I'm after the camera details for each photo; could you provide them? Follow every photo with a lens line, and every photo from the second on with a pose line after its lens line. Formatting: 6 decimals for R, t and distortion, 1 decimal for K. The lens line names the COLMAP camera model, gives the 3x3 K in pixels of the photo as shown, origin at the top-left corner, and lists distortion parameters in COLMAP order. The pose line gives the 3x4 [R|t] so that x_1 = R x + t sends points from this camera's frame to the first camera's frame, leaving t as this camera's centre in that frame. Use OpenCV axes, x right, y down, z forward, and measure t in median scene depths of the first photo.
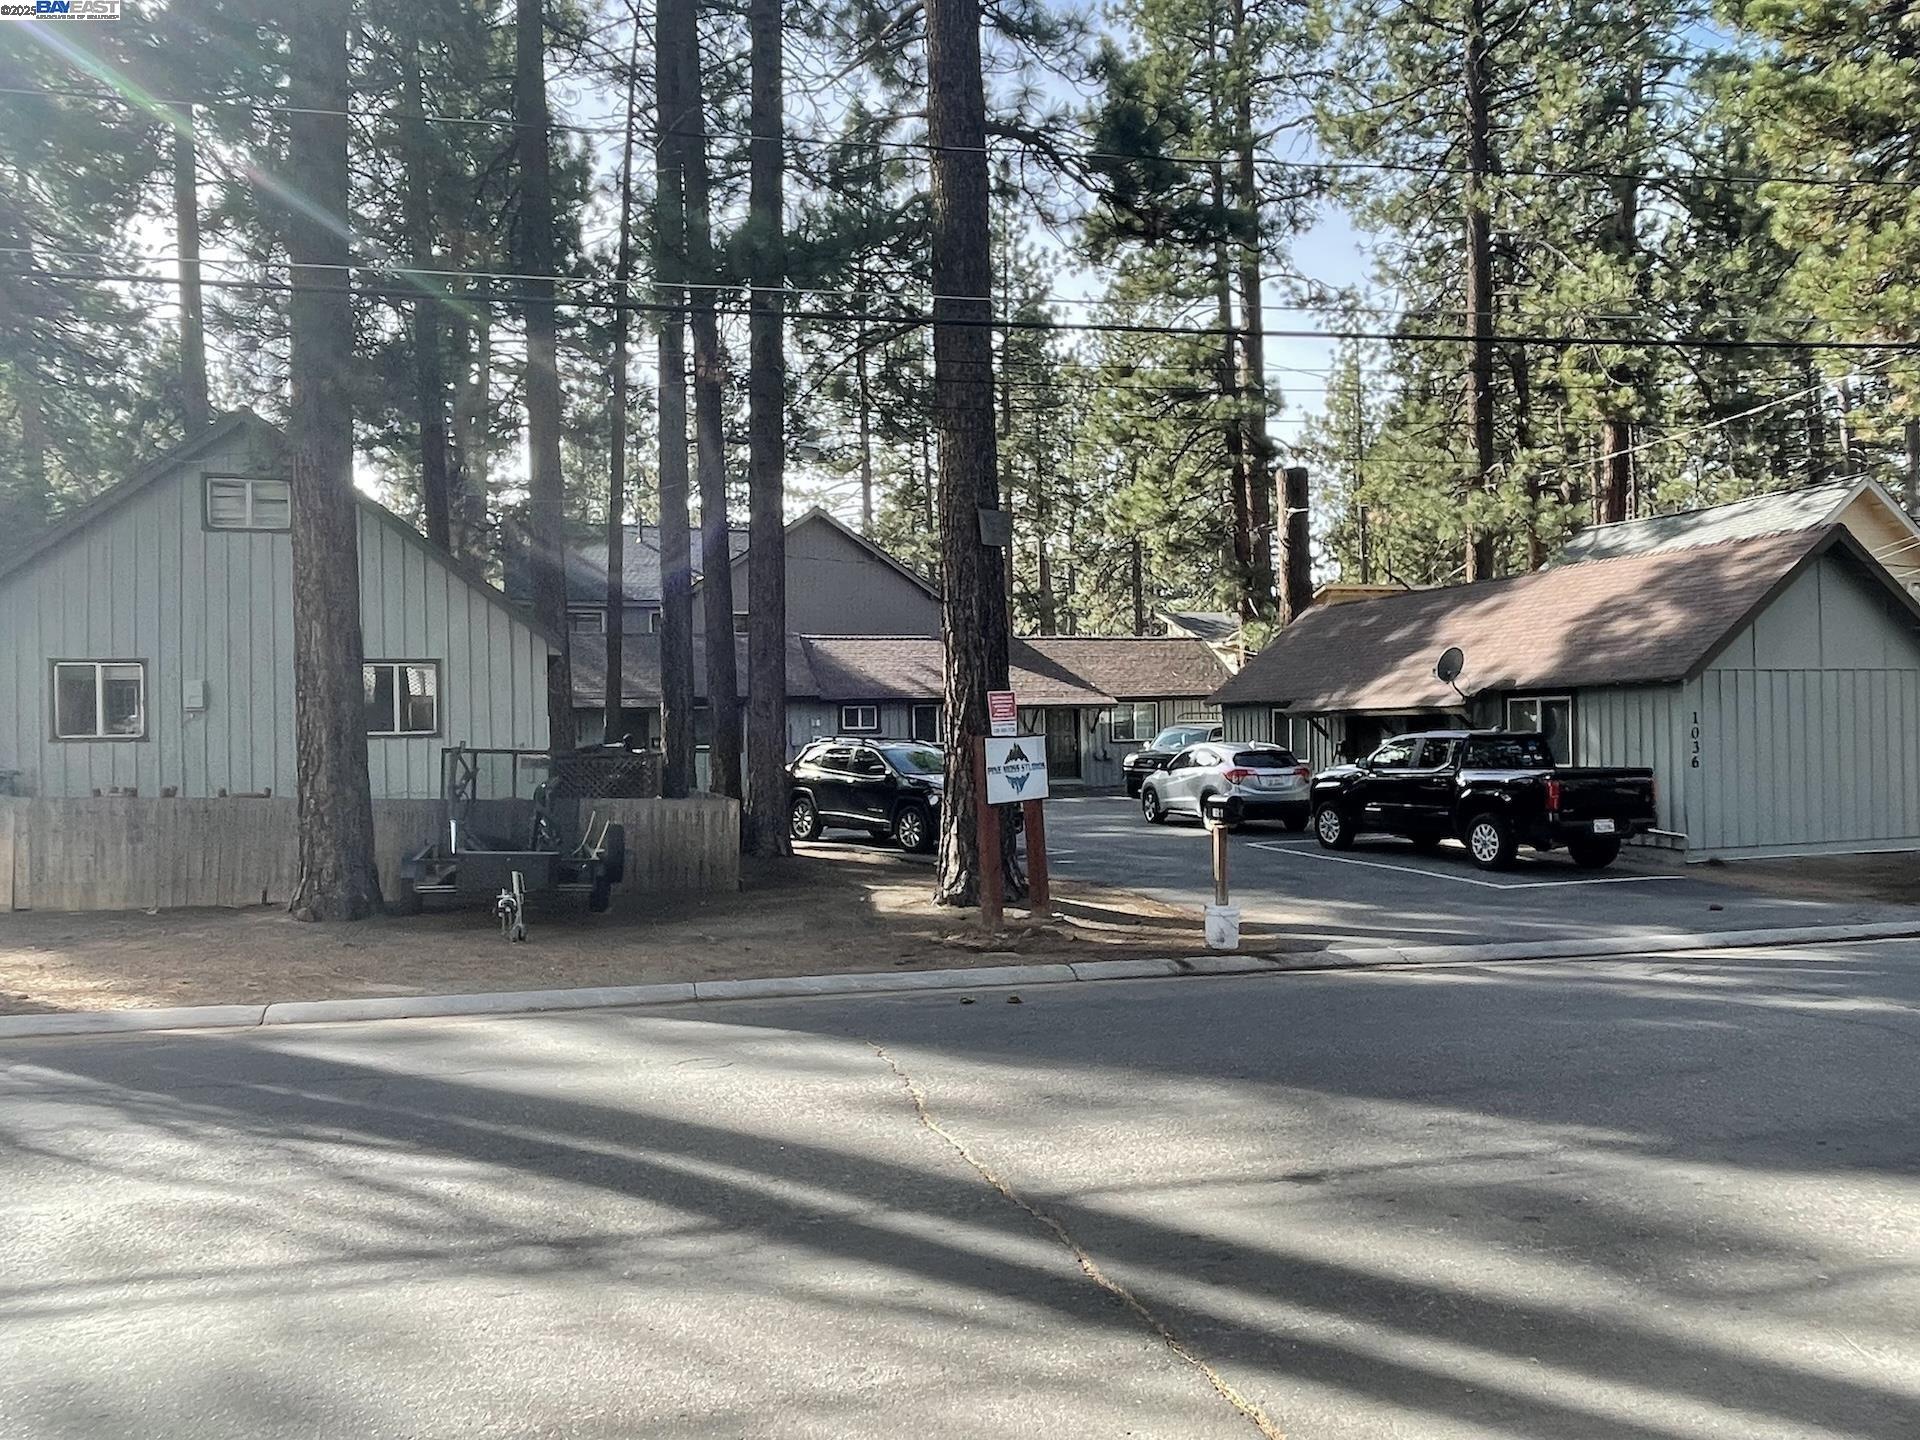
lens RADIAL K [[1406.2, 0, 955.4], [0, 1406.2, 729.3], [0, 0, 1]] dist [-0.001324, -0.016261]
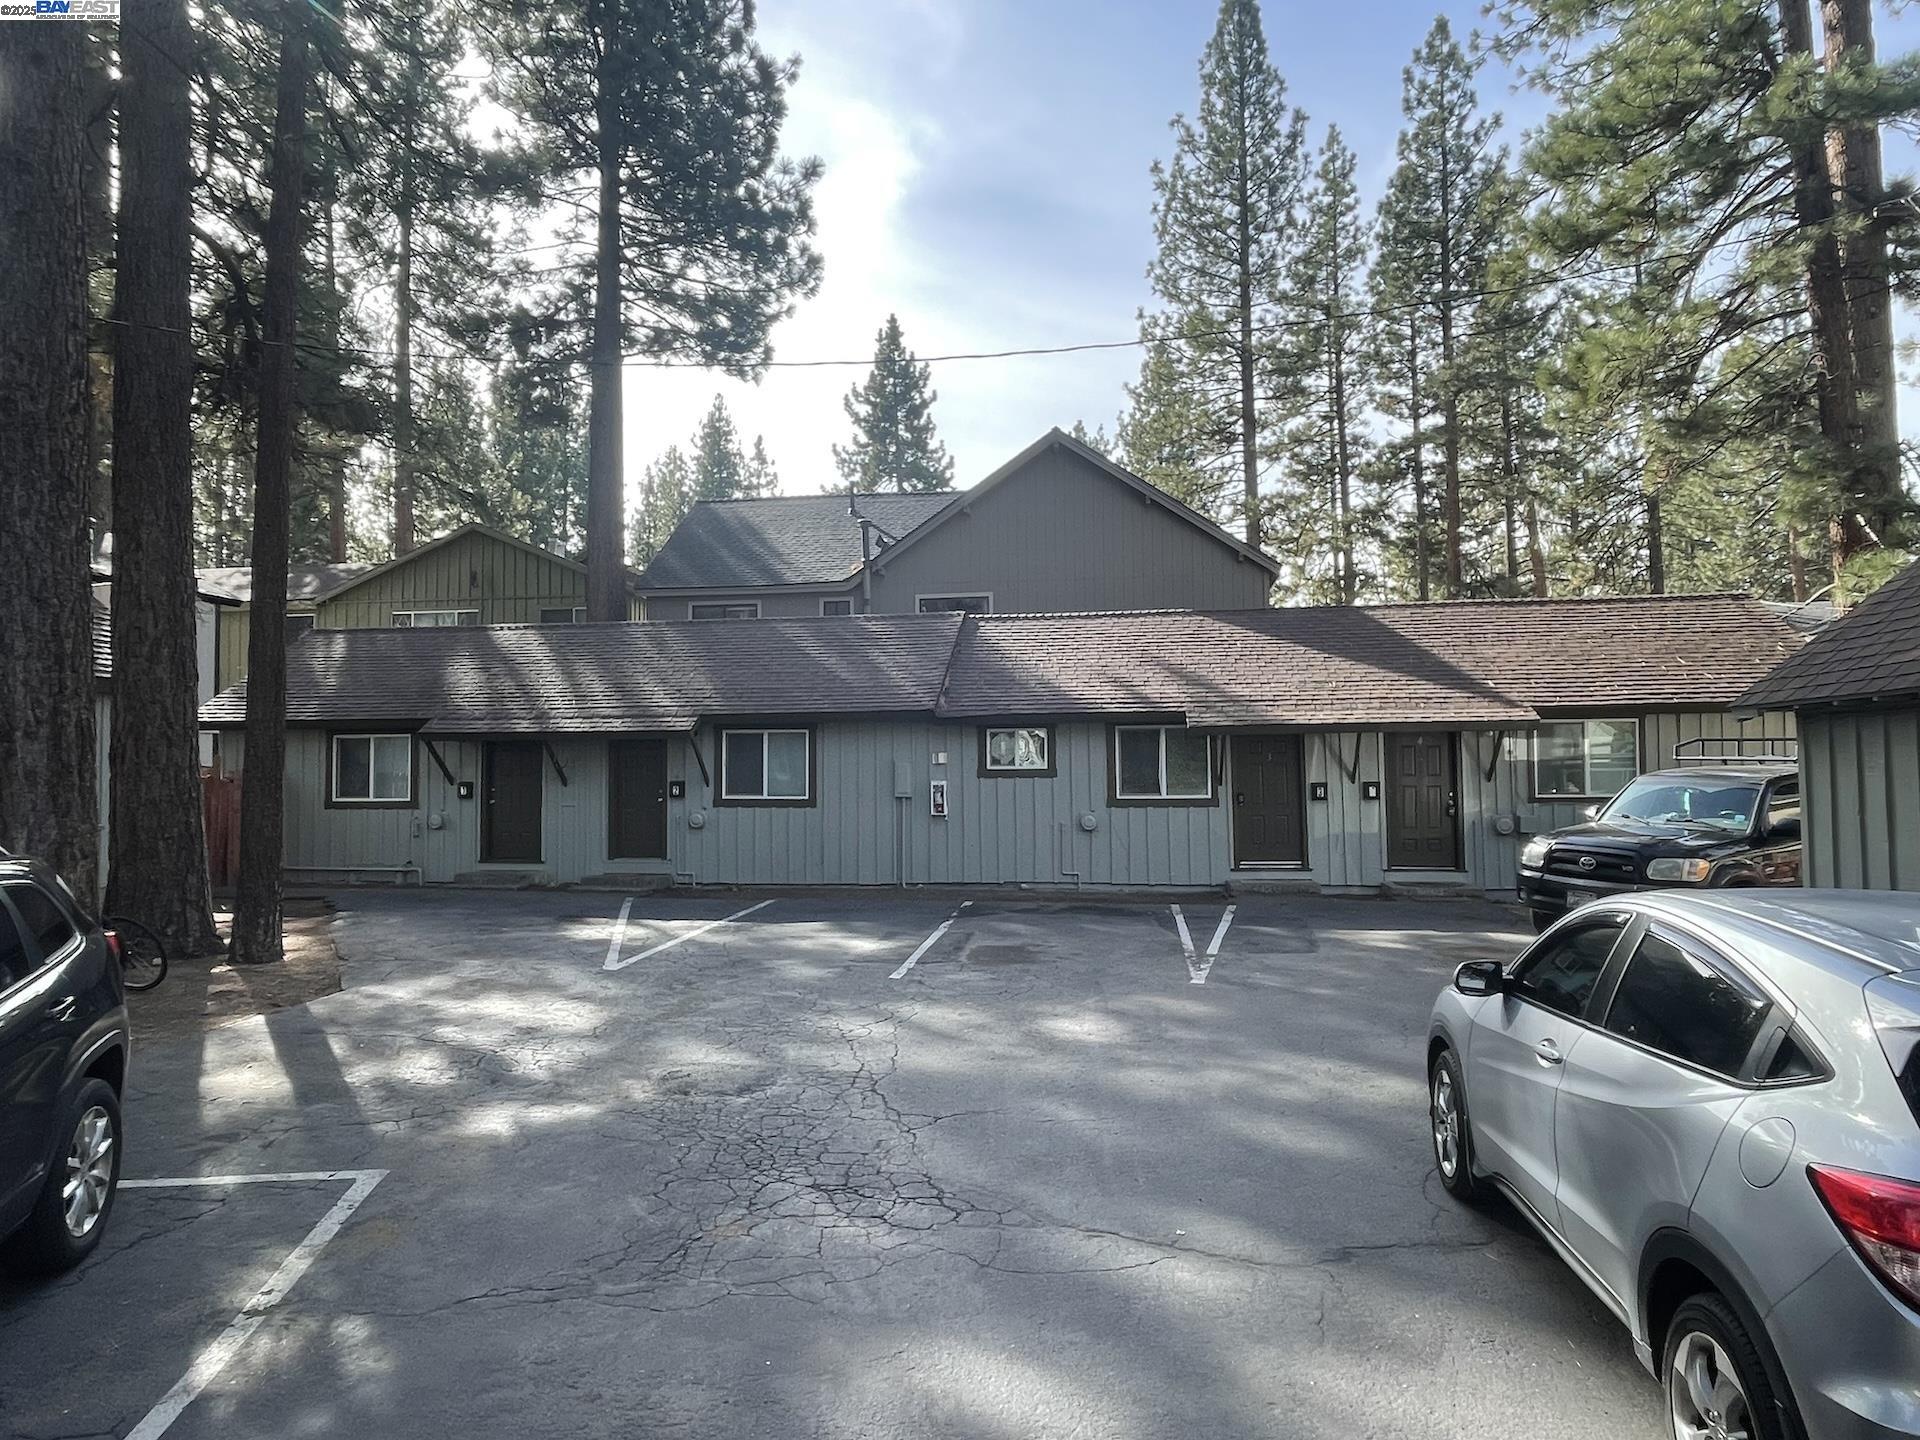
lens RADIAL K [[1196.2, 0, 949.5], [0, 1196.2, 723.4], [0, 0, 1]] dist [-0.006654, -0.006115]
pose [[0.908837, -0.008675, -0.417061, 0.192660], [-0.004329, 0.999534, -0.030224, -0.007431], [0.417129, 0.029274, 0.908376, 1.024640]]
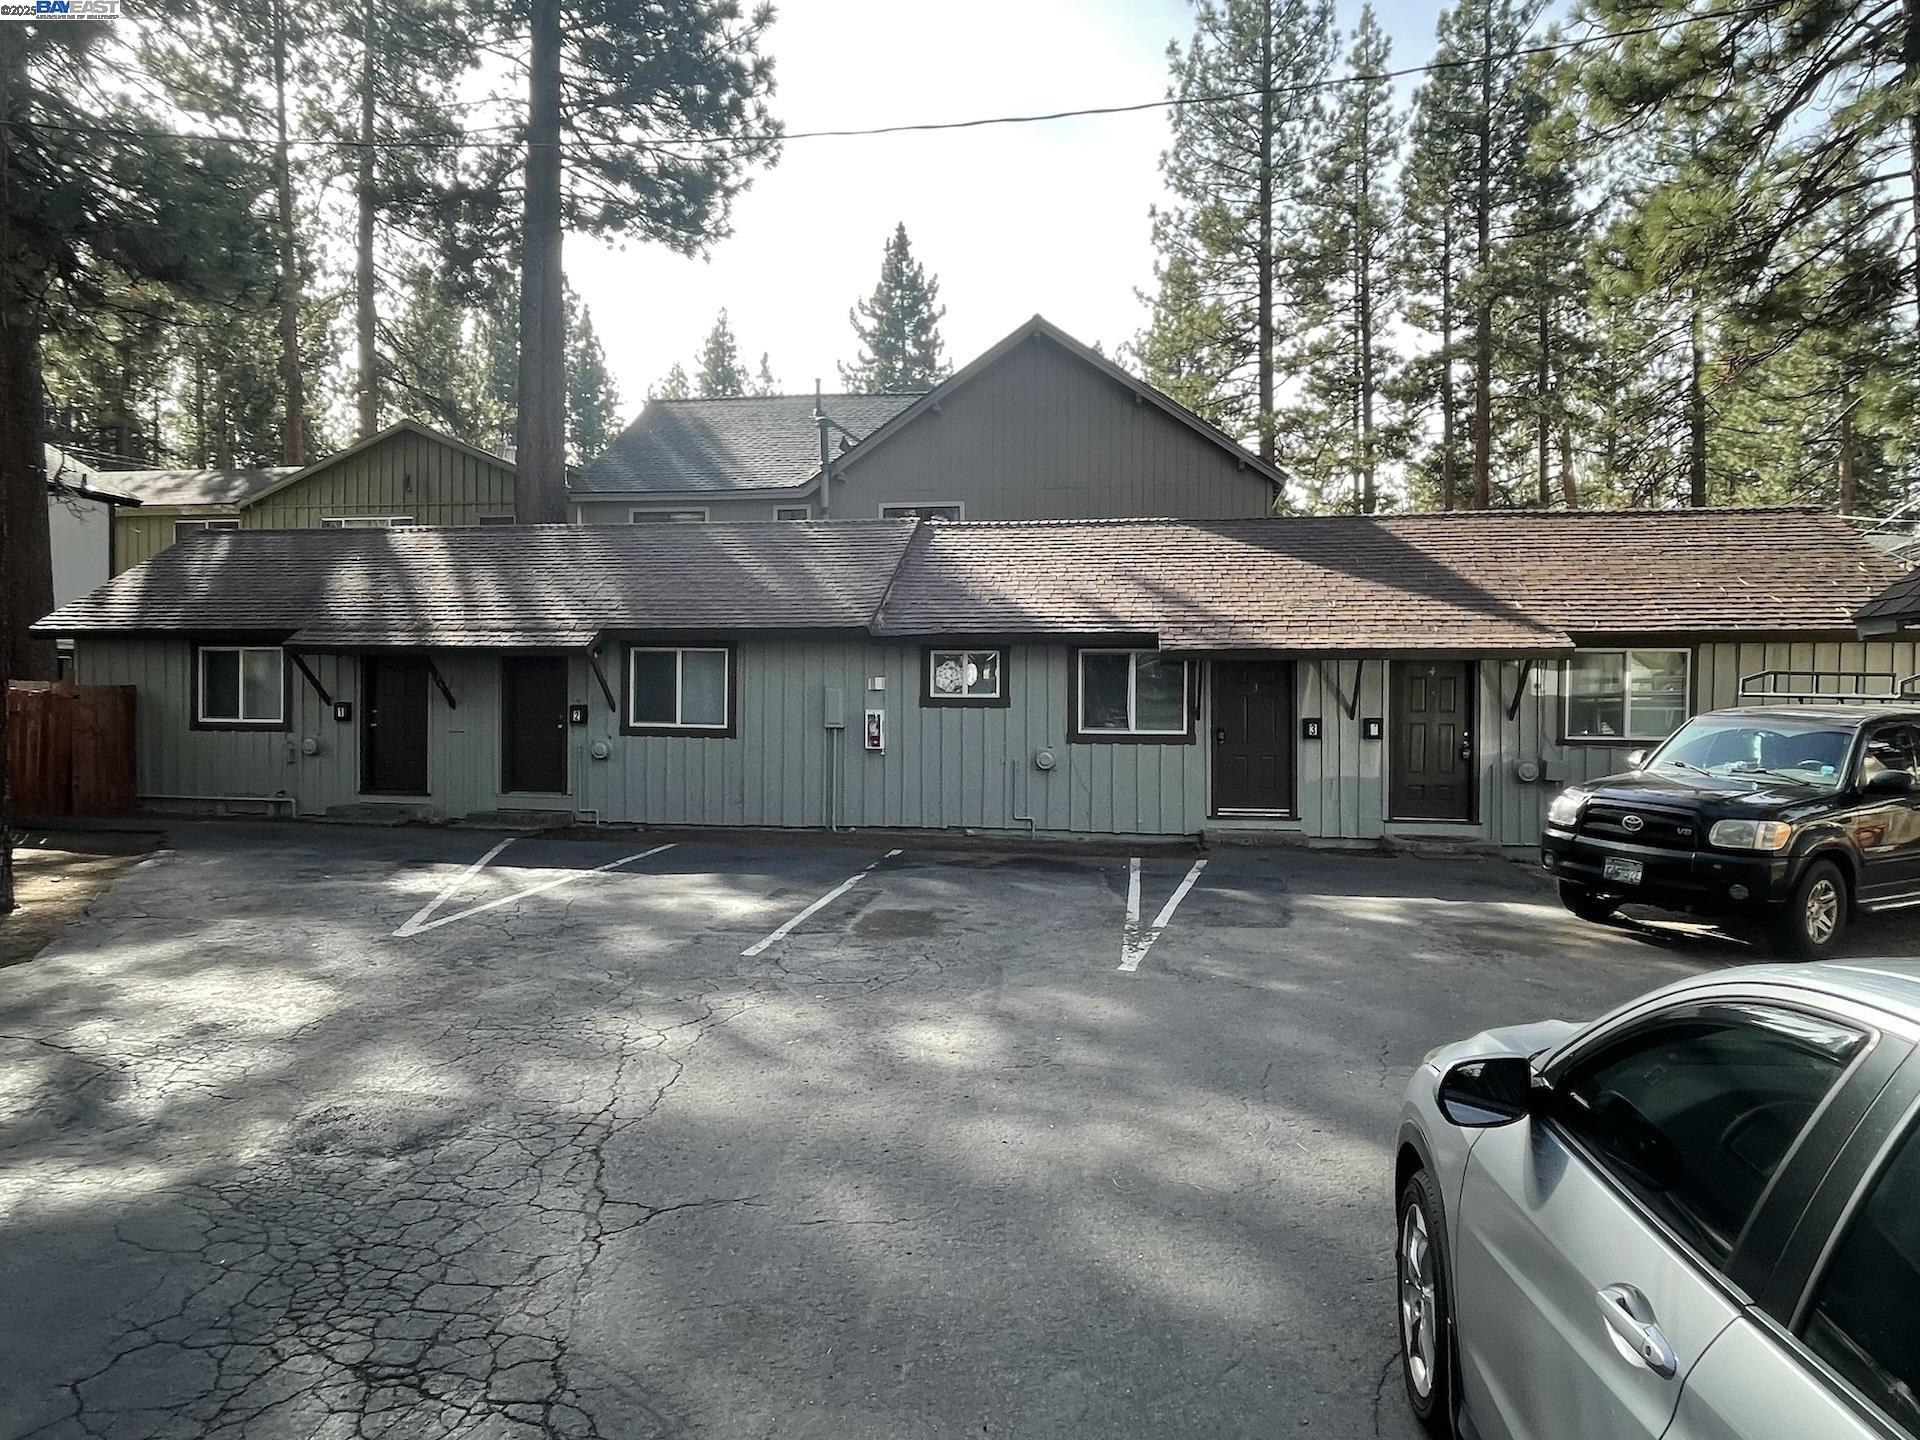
lens RADIAL K [[1196.2, 0, 959.4], [0, 1196.2, 720.4], [0, 0, 1]] dist [-0.006654, -0.006115]
pose [[0.905249, 0.028325, -0.423937, 0.191063], [-0.019982, 0.999510, 0.024113, -0.004207], [0.424412, -0.013357, 0.905371, 1.152681]]
